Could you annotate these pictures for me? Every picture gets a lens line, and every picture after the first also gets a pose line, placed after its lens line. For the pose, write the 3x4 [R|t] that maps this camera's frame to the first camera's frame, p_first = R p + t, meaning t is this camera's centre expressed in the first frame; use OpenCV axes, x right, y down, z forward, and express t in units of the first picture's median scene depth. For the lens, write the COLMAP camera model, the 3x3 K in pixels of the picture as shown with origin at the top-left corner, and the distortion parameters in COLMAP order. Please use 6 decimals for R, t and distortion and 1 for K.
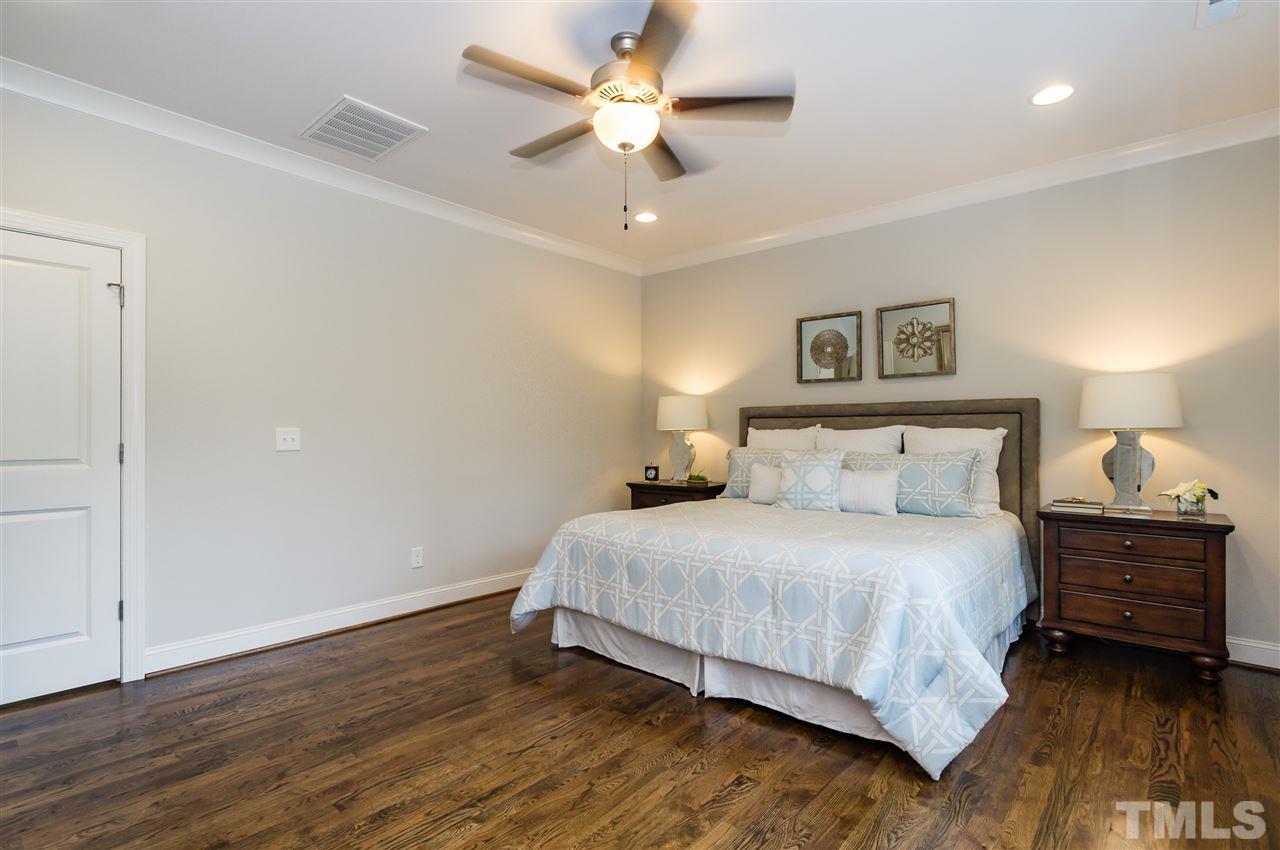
lens RADIAL K [[635.2, 0, 607.6], [0, 635.2, 431.0], [0, 0, 1]] dist [0.013796, 0.000010]
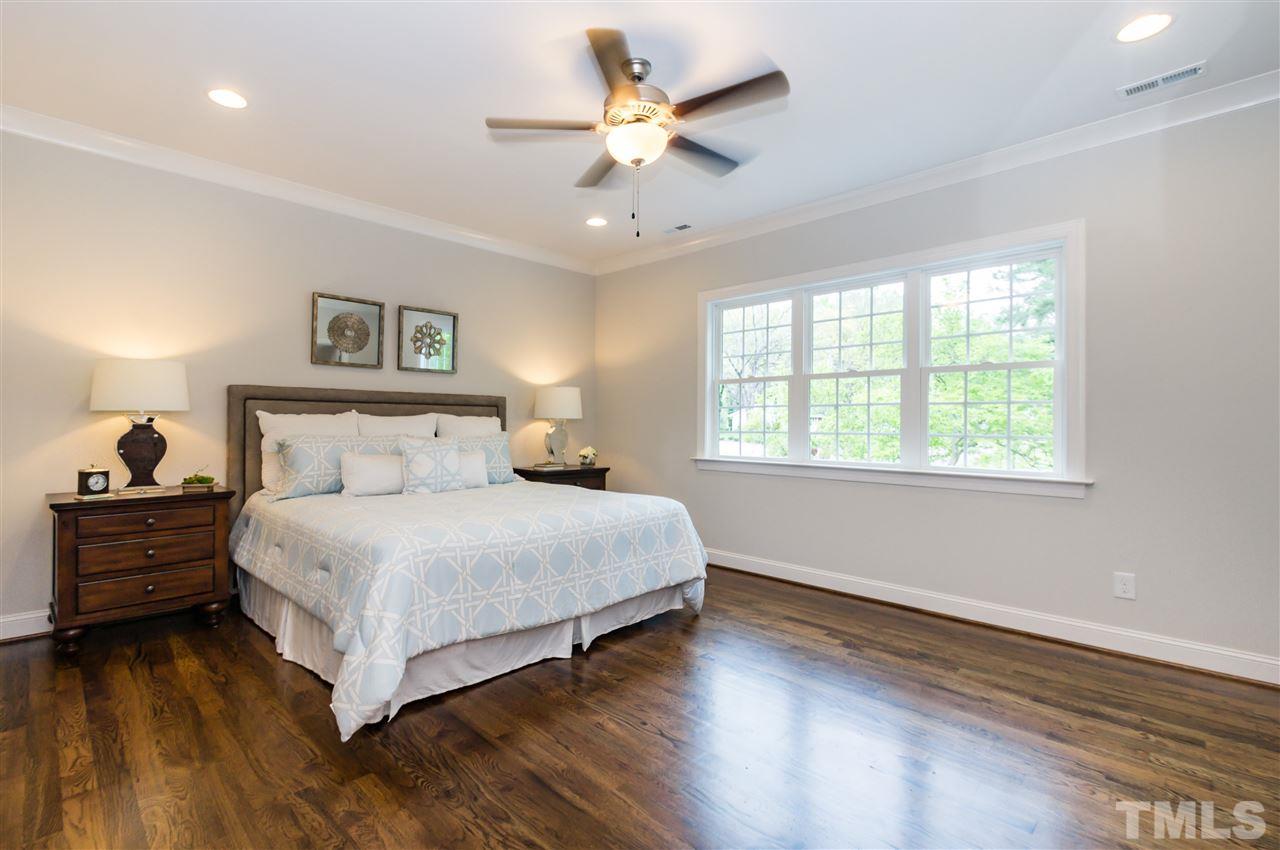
lens RADIAL K [[583.6, 0, 644.1], [0, 583.6, 425.4], [0, 0, 1]] dist [-0.003135, -0.000395]
pose [[0.025661, -0.000762, 0.999670, -0.222468], [-0.010528, 0.999944, 0.001032, 0.002981], [-0.999615, -0.010551, 0.025651, 0.219280]]
